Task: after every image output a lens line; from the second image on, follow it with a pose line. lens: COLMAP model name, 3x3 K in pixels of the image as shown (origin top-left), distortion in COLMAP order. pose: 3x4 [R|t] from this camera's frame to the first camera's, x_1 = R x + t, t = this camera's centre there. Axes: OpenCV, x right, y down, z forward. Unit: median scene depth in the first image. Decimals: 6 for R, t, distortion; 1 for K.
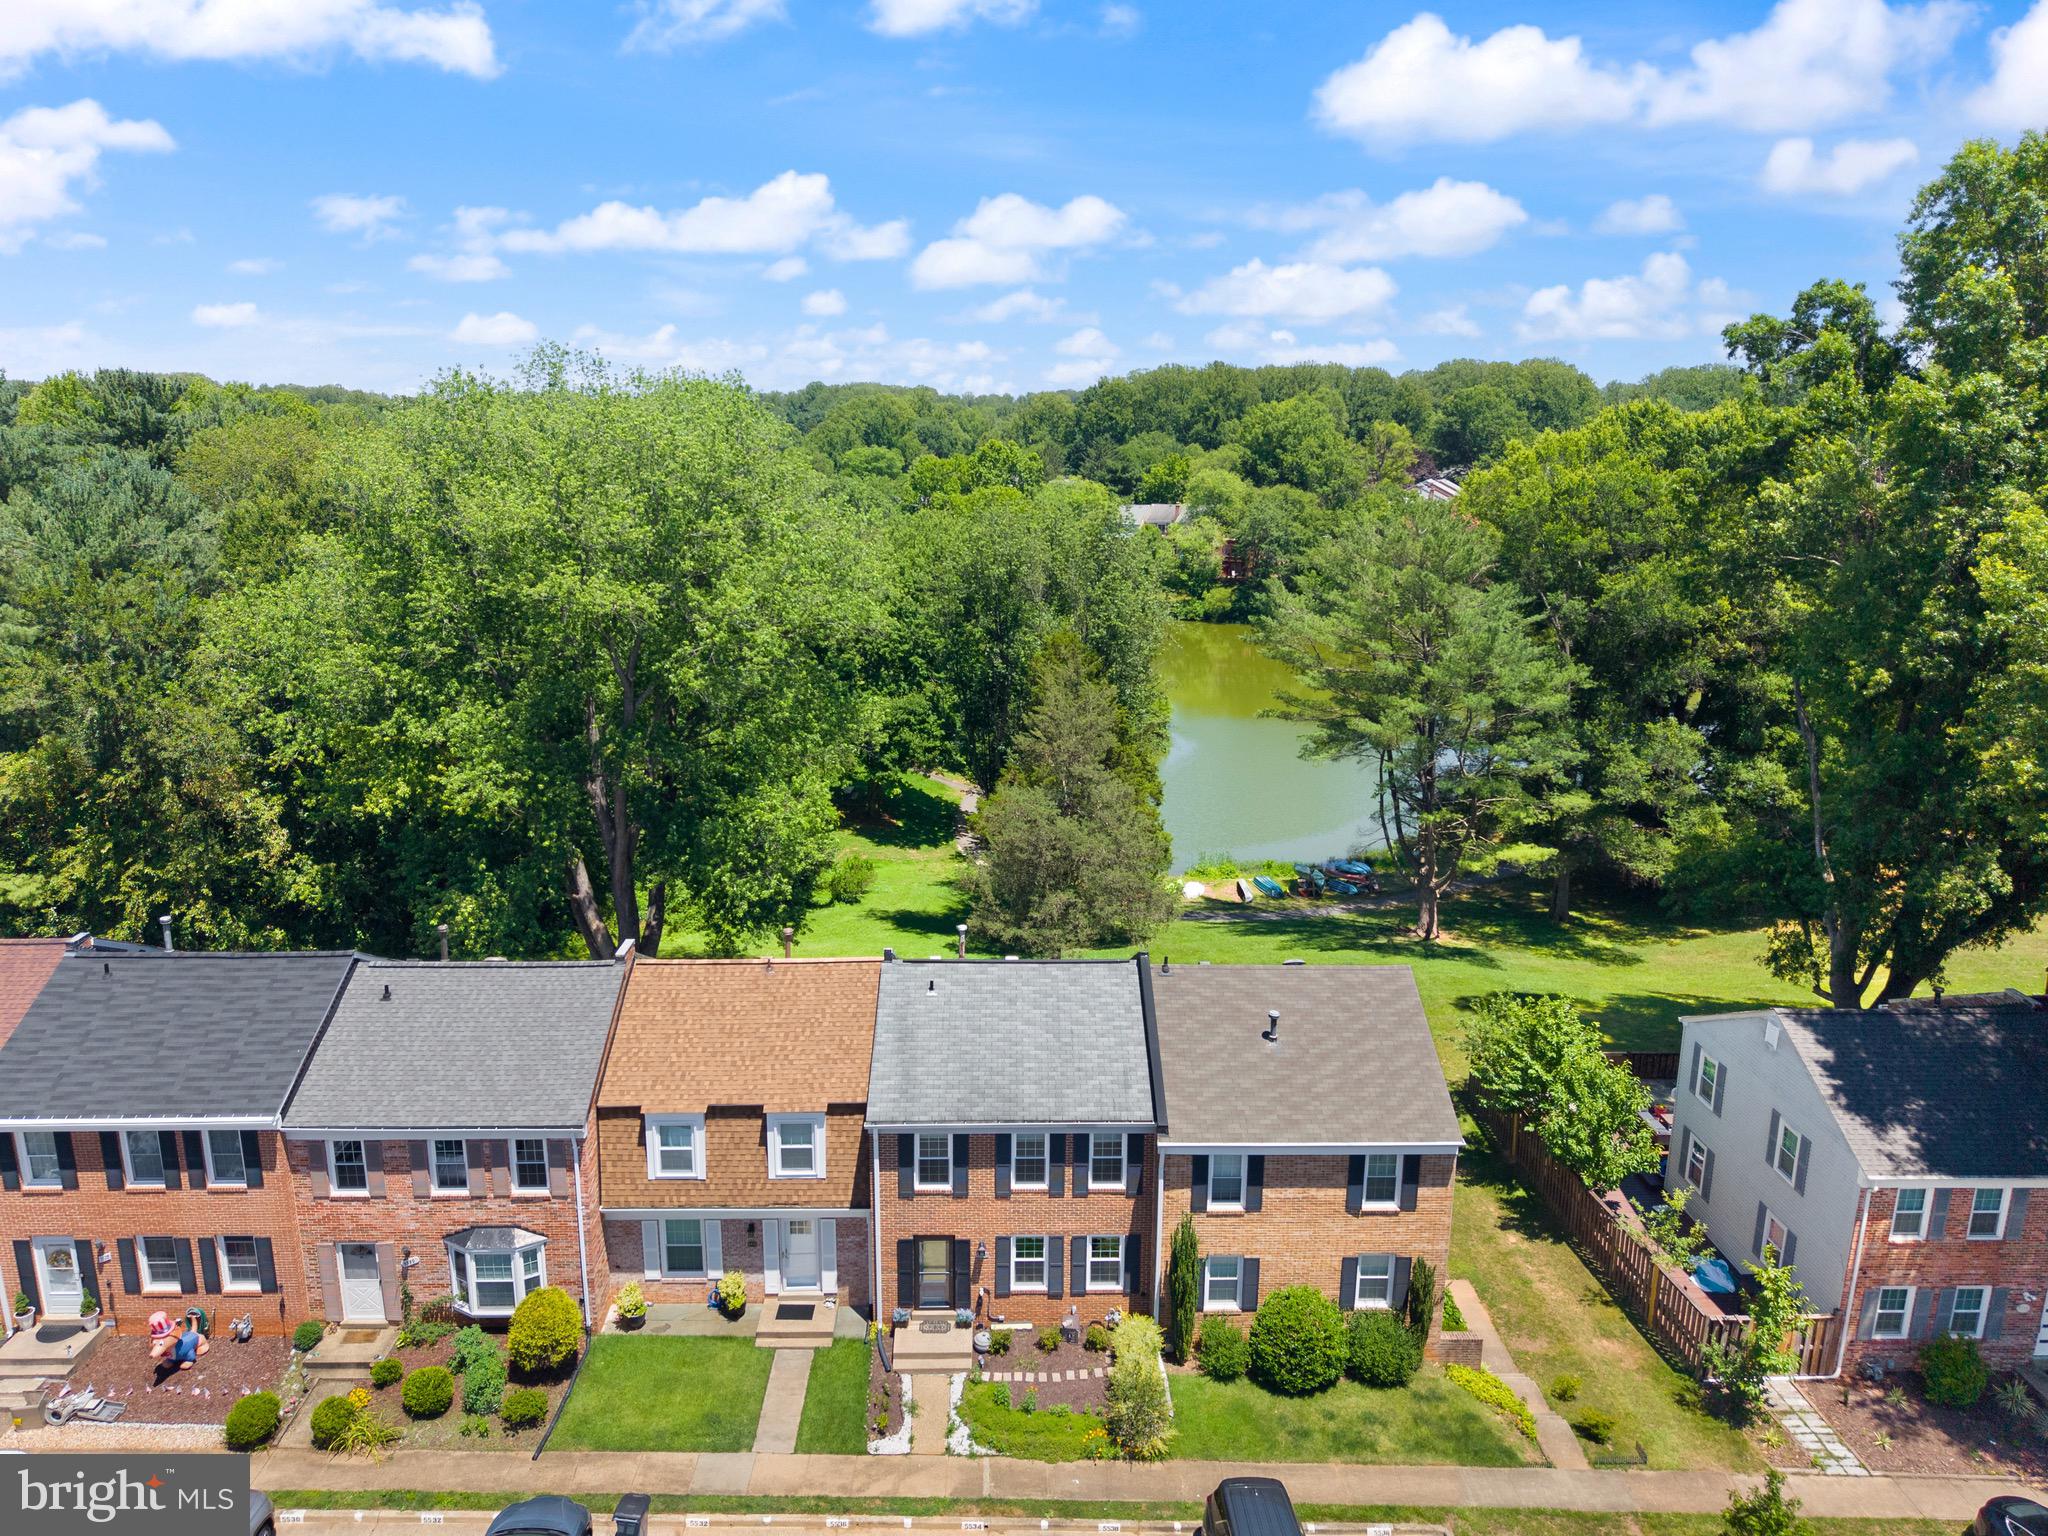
lens RADIAL K [[1399.2, 0, 1024.0], [0, 1399.2, 768.0], [0, 0, 1]] dist [0.020587, -0.023874]
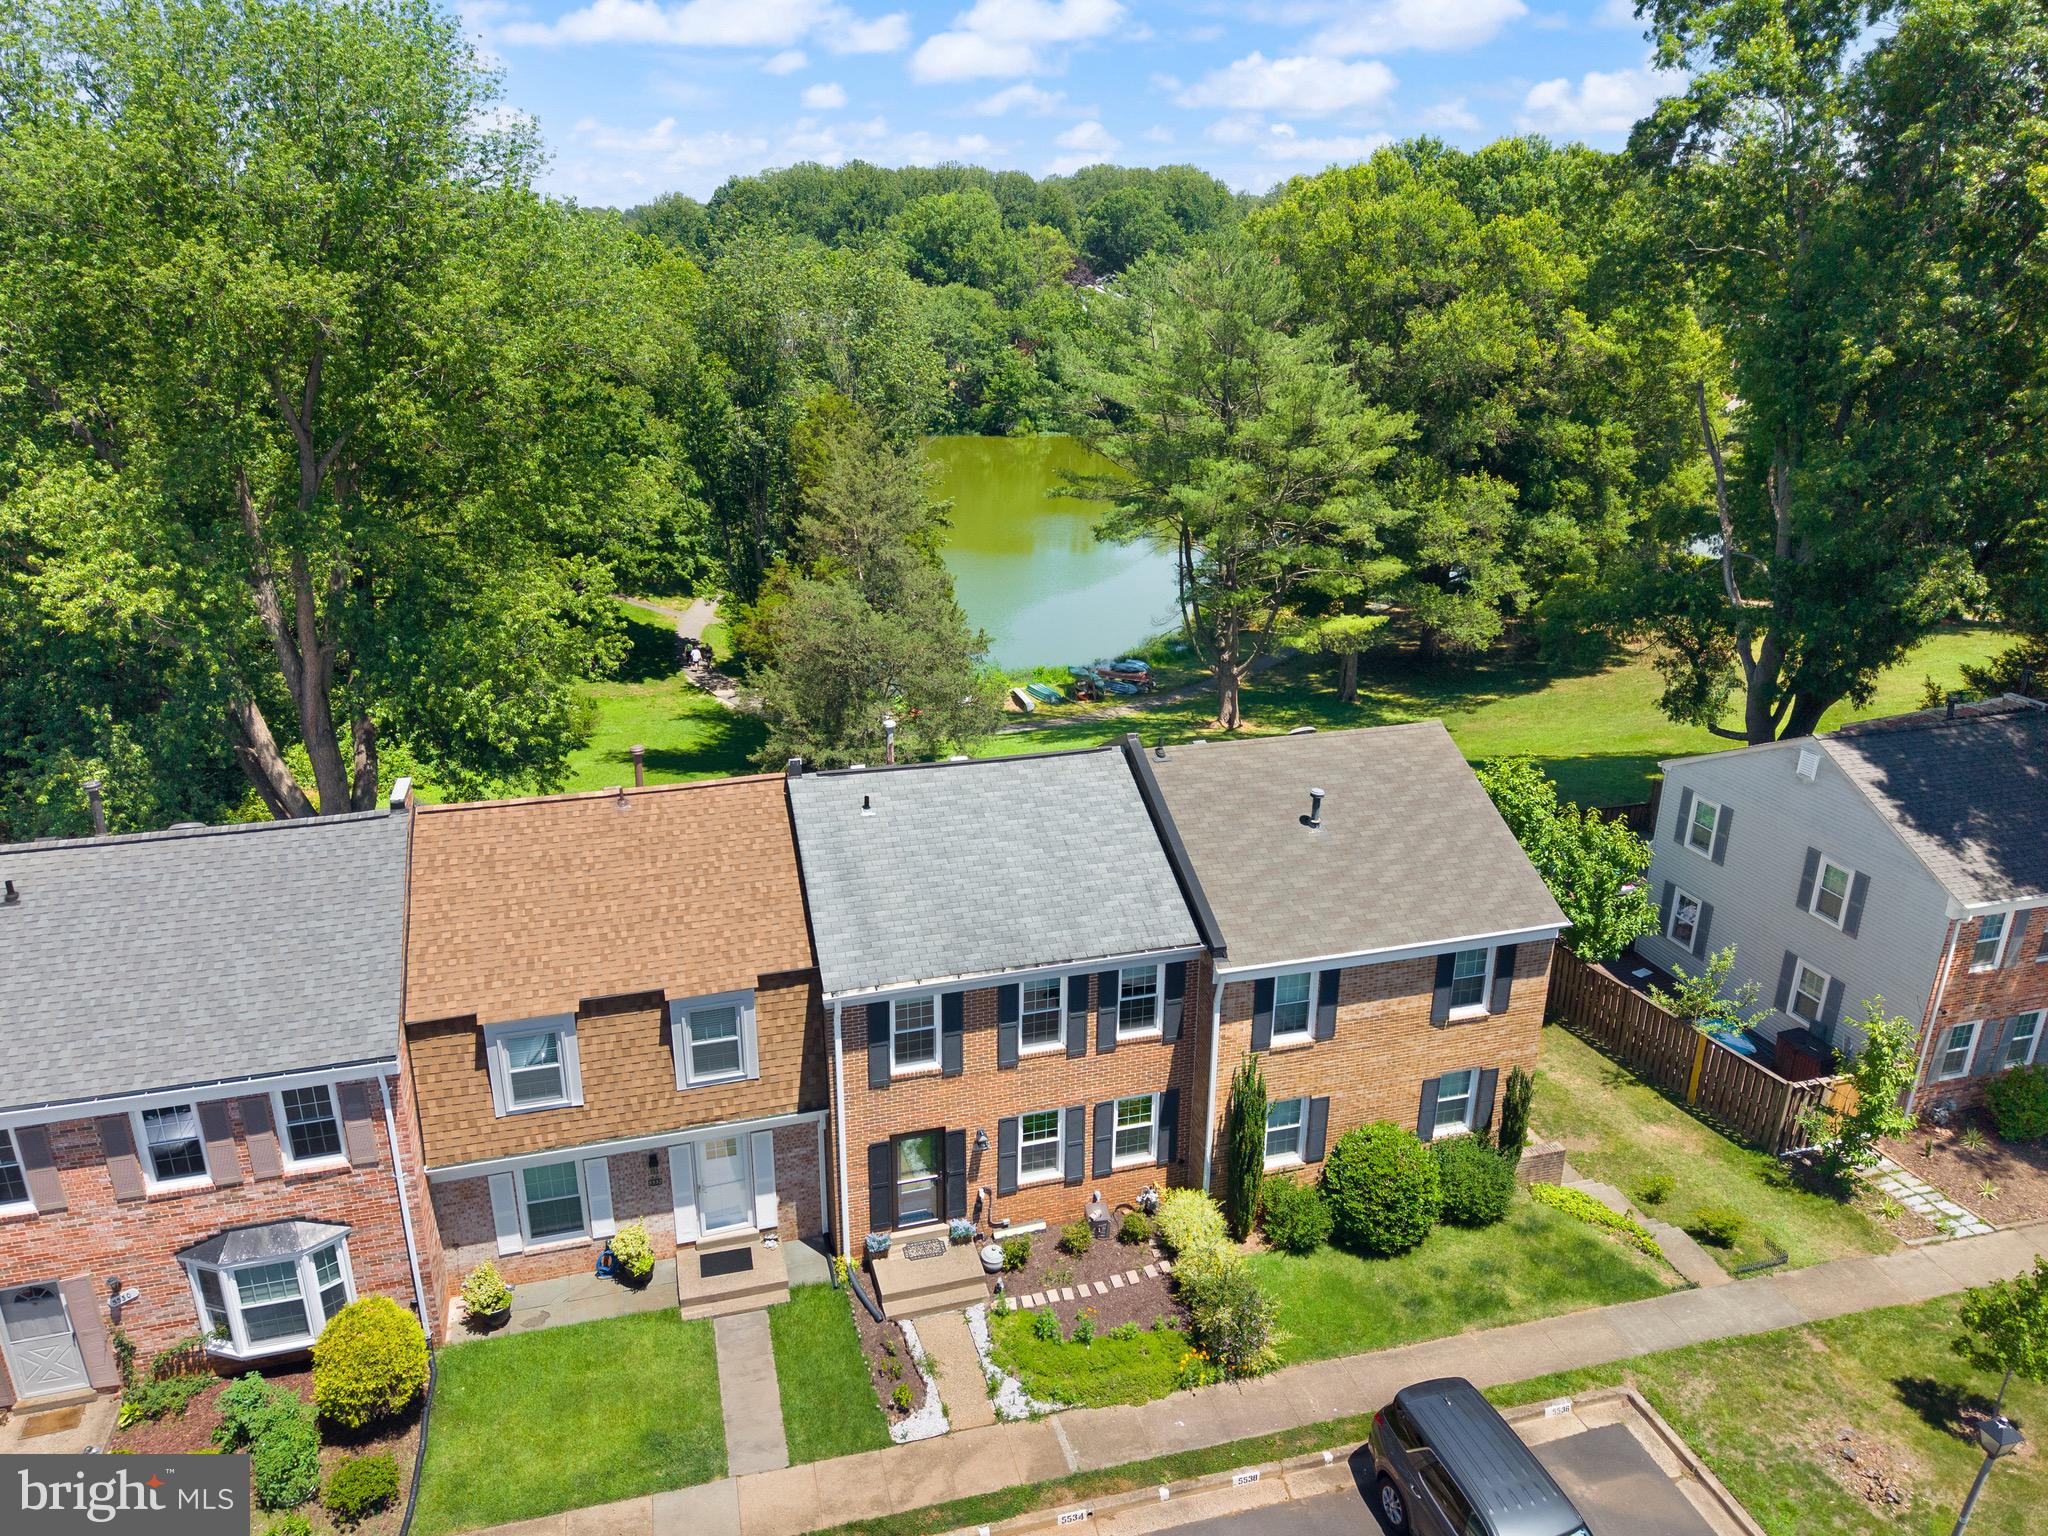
lens RADIAL K [[1399.2, 0, 1024.0], [0, 1399.2, 768.0], [0, 0, 1]] dist [0.020587, -0.023874]
pose [[0.965898, -0.091106, 0.242367, -0.169681], [0.063442, 0.990792, 0.119607, 0.060246], [-0.251032, -0.100152, 0.962784, 0.297612]]
